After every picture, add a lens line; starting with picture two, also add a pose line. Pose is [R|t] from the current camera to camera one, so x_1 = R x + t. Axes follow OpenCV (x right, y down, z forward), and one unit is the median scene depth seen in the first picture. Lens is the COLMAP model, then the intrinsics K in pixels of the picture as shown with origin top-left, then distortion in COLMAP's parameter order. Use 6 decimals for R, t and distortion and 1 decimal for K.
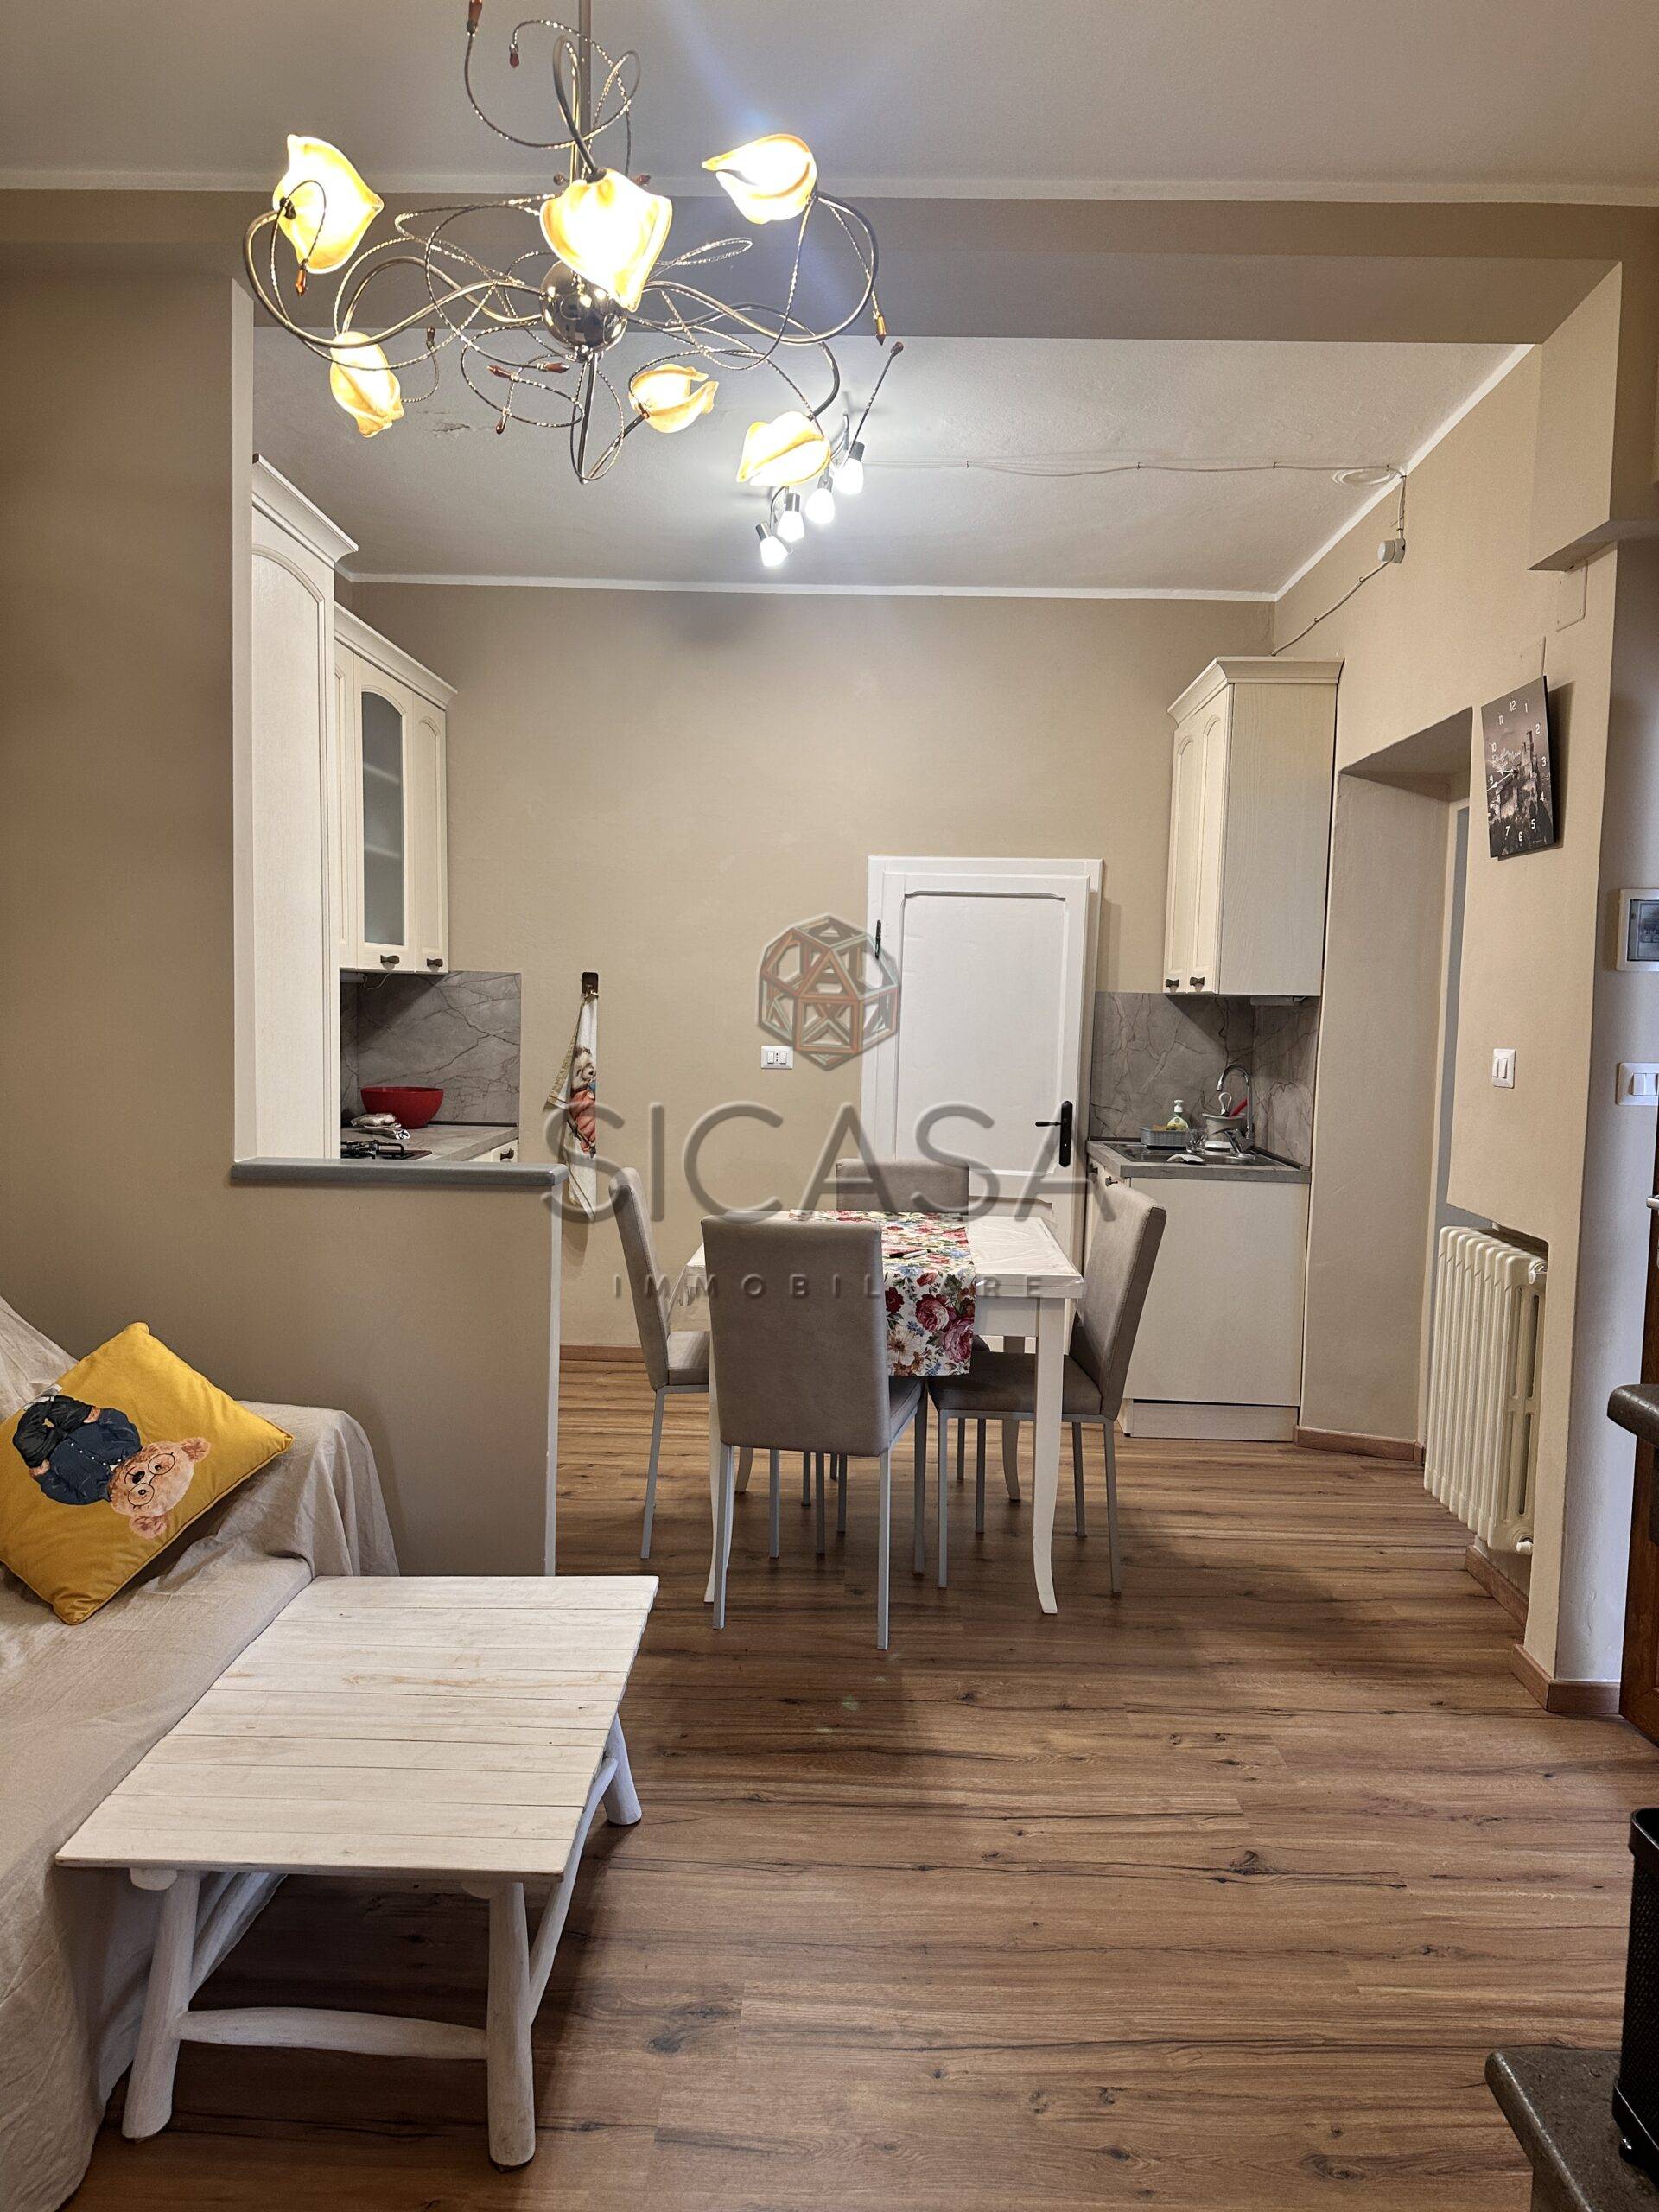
lens RADIAL K [[1527.4, 0, 841.4], [0, 1527.4, 1105.9], [0, 0, 1]] dist [0.145210, -0.251650]
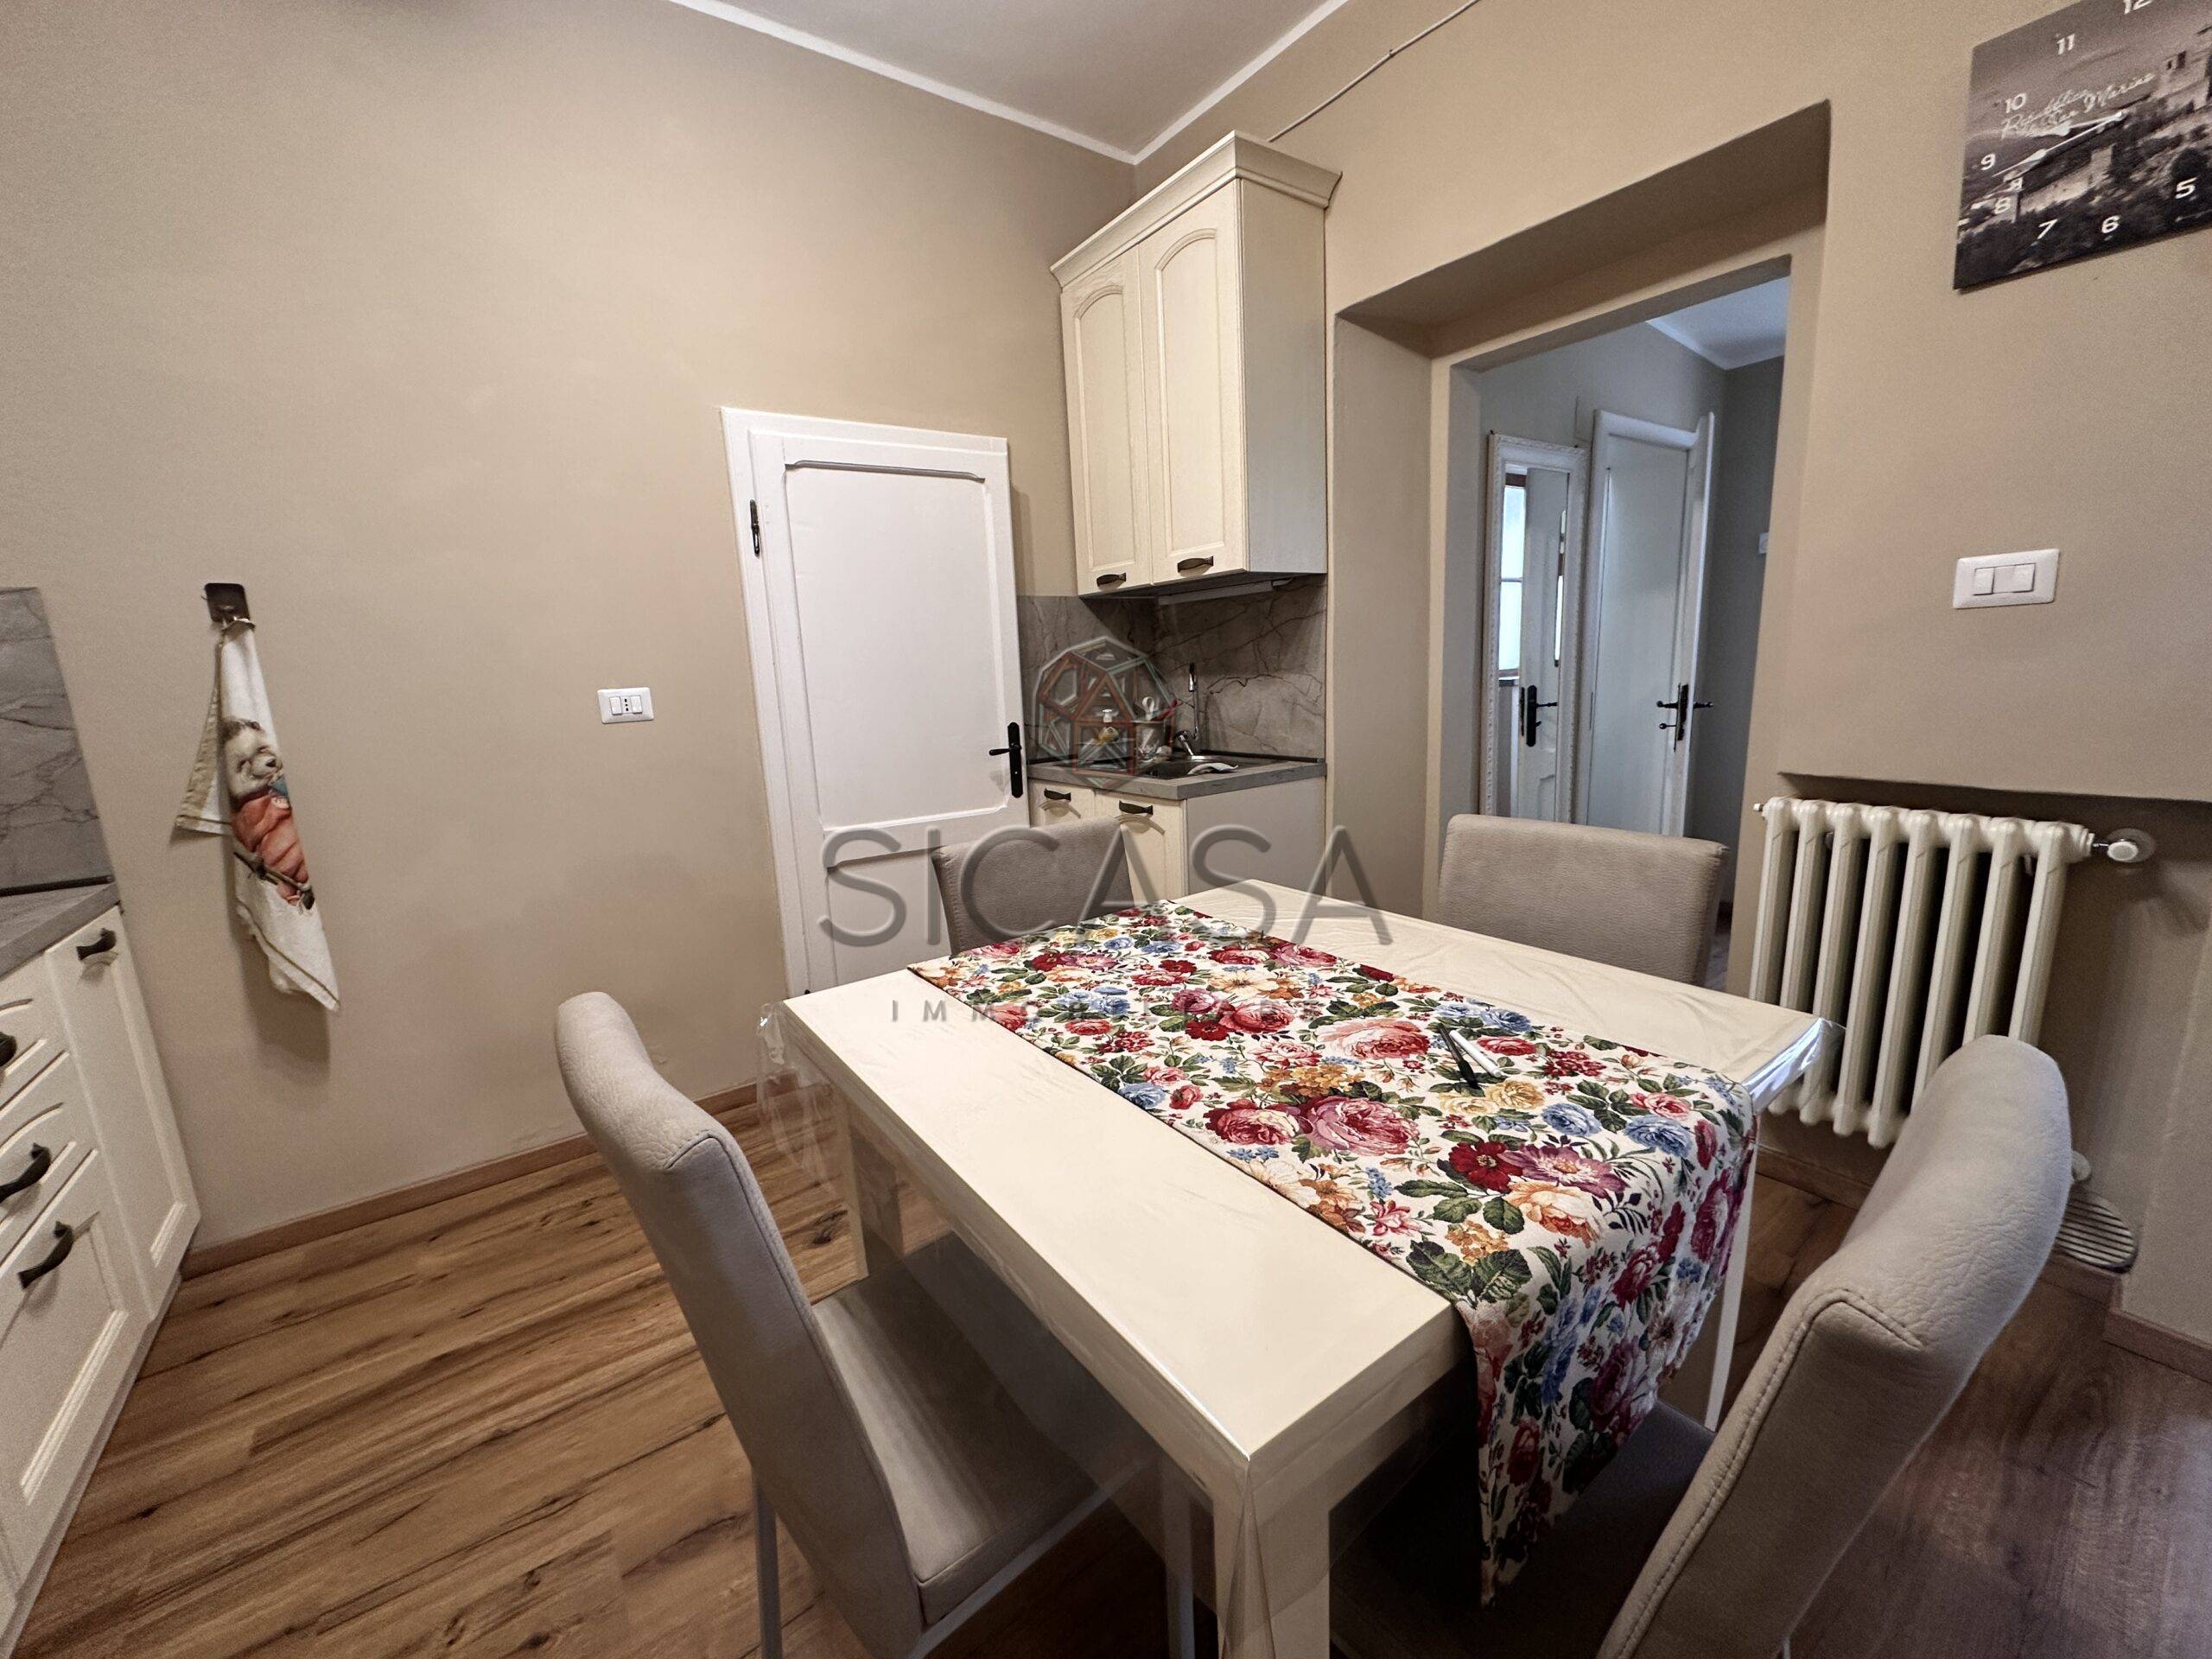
lens RADIAL K [[880.8, 0, 1101.4], [0, 880.8, 828.1], [0, 0, 1]] dist [-0.002174, 0.000335]
pose [[0.795020, -0.176184, 0.580433, -0.151083], [0.113069, 0.983162, 0.143558, -0.013678], [-0.595952, -0.048502, 0.801554, 0.748538]]
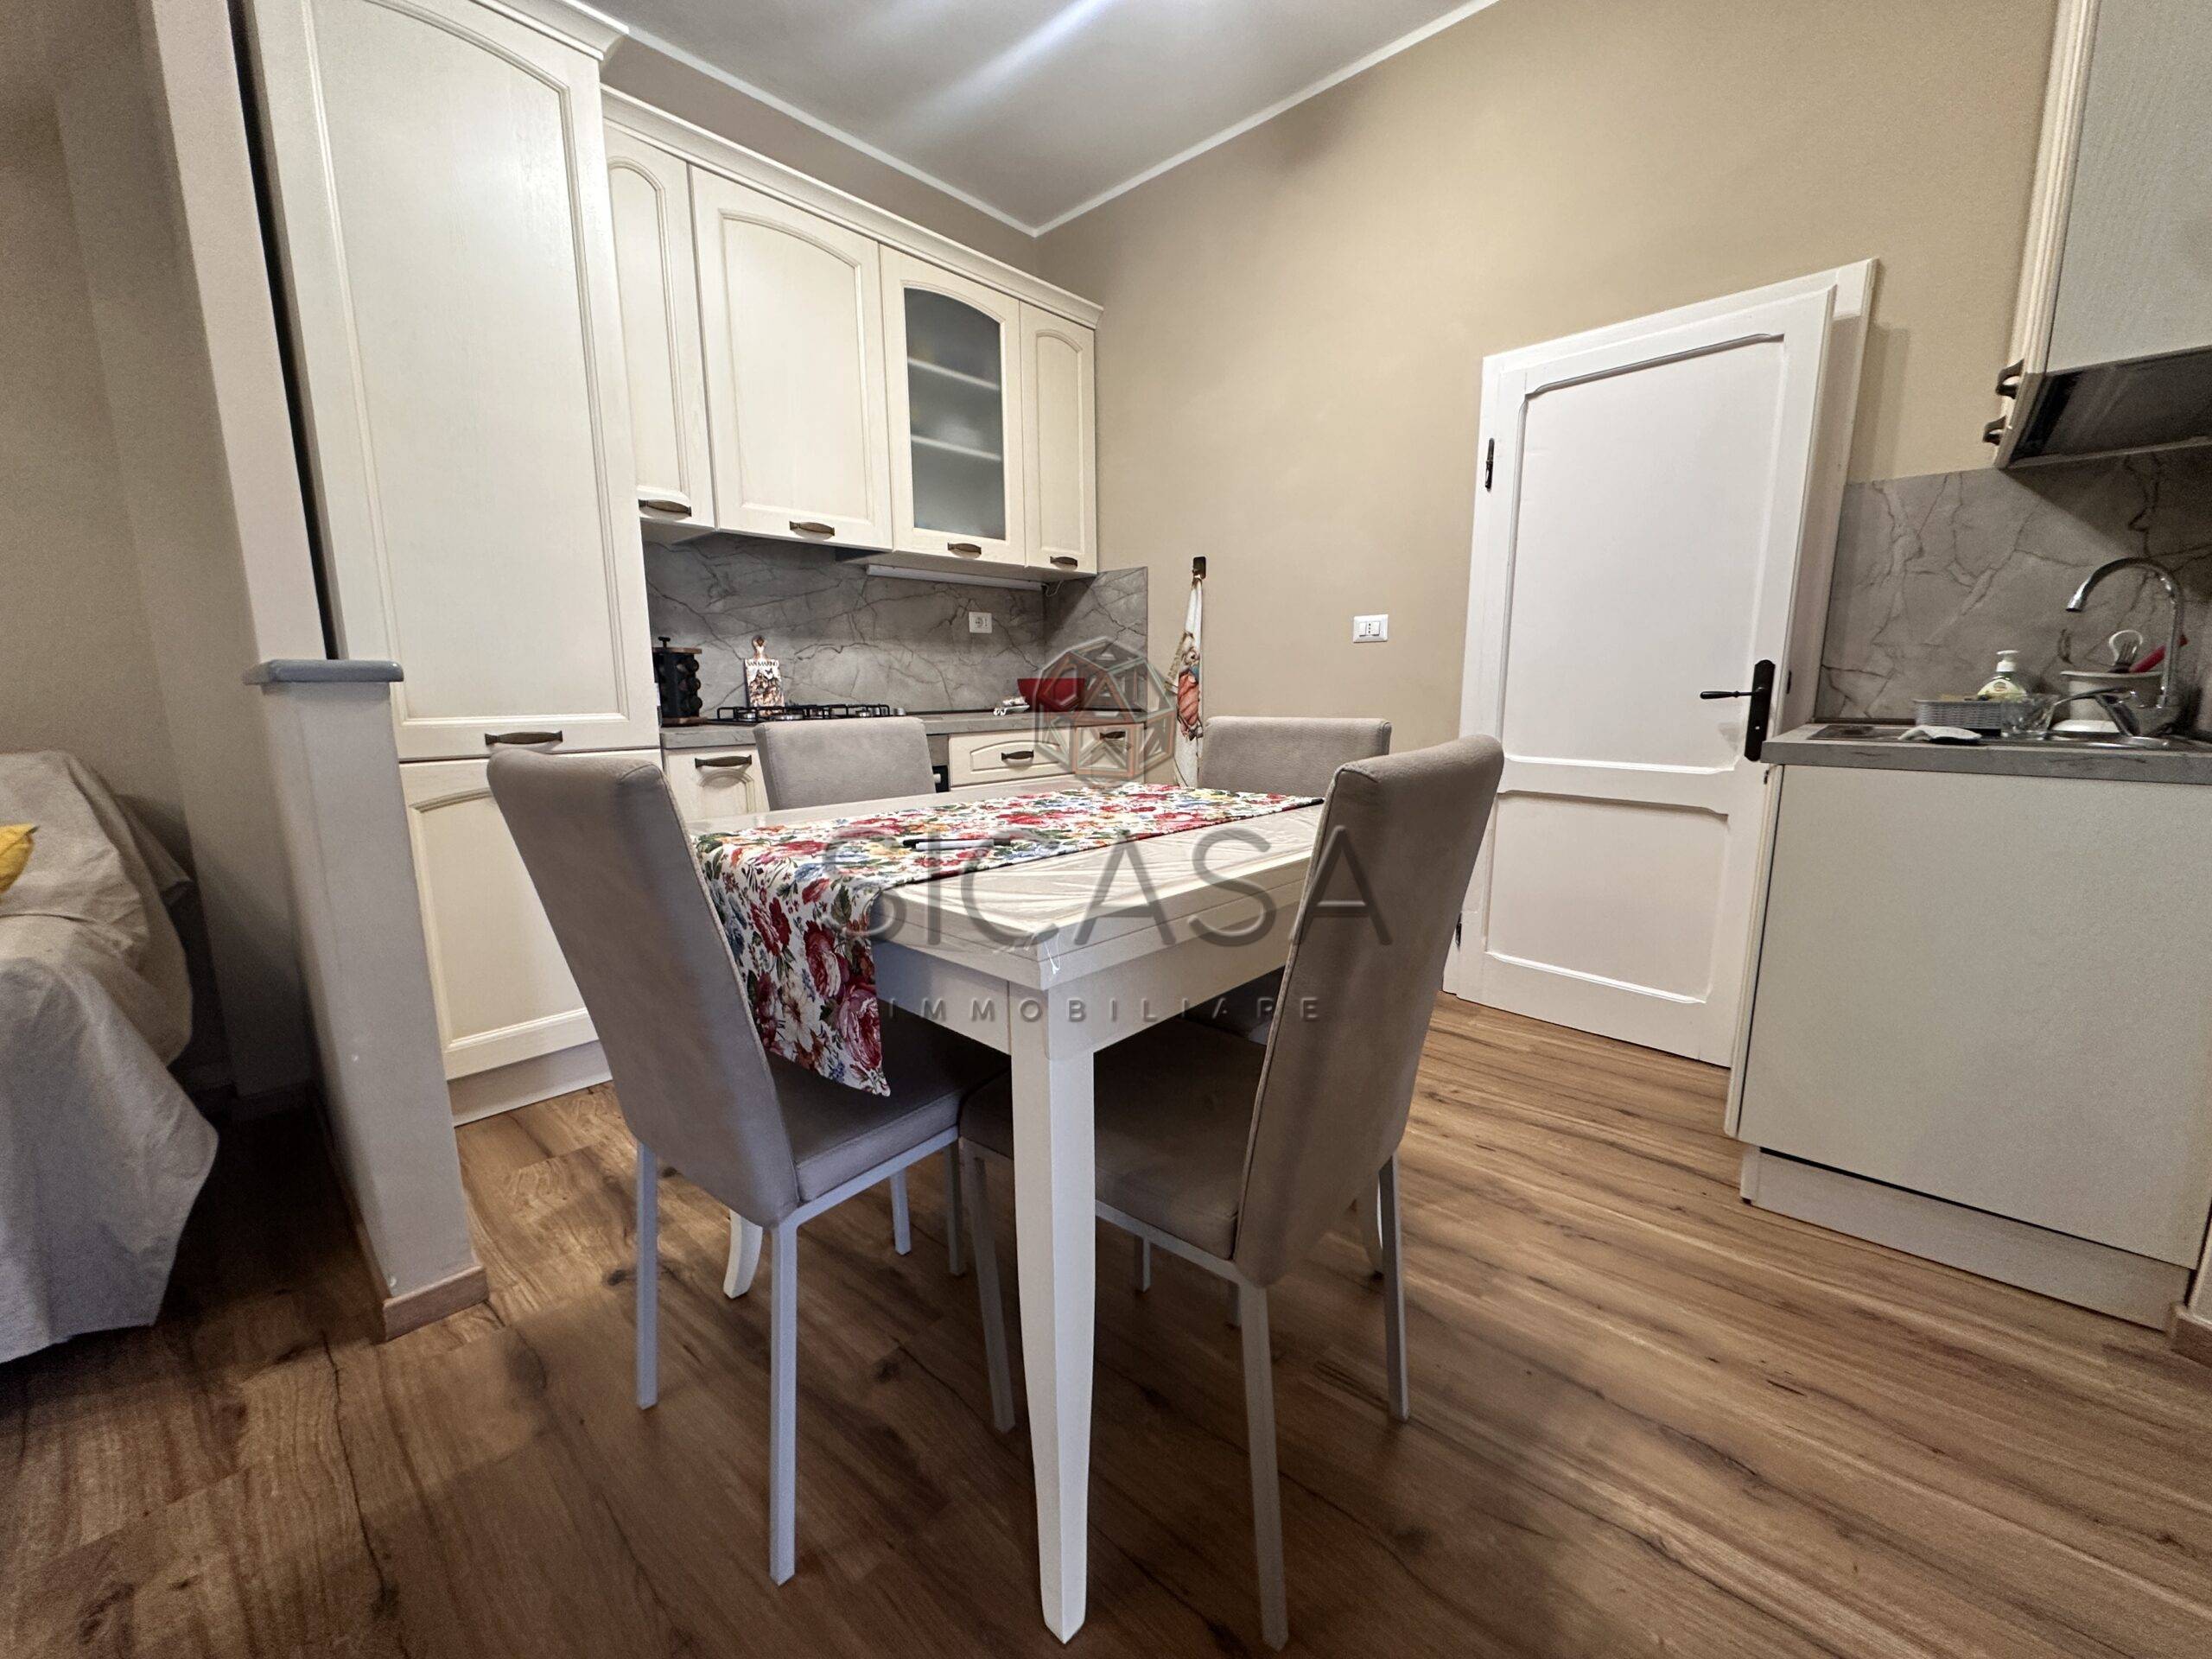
lens RADIAL K [[880.8, 0, 1101.4], [0, 880.8, 828.1], [0, 0, 1]] dist [-0.002174, 0.000335]
pose [[0.744601, 0.077208, -0.663029, 0.253238], [-0.021912, 0.995580, 0.091326, 0.053373], [0.667150, -0.053473, 0.743002, 0.696941]]
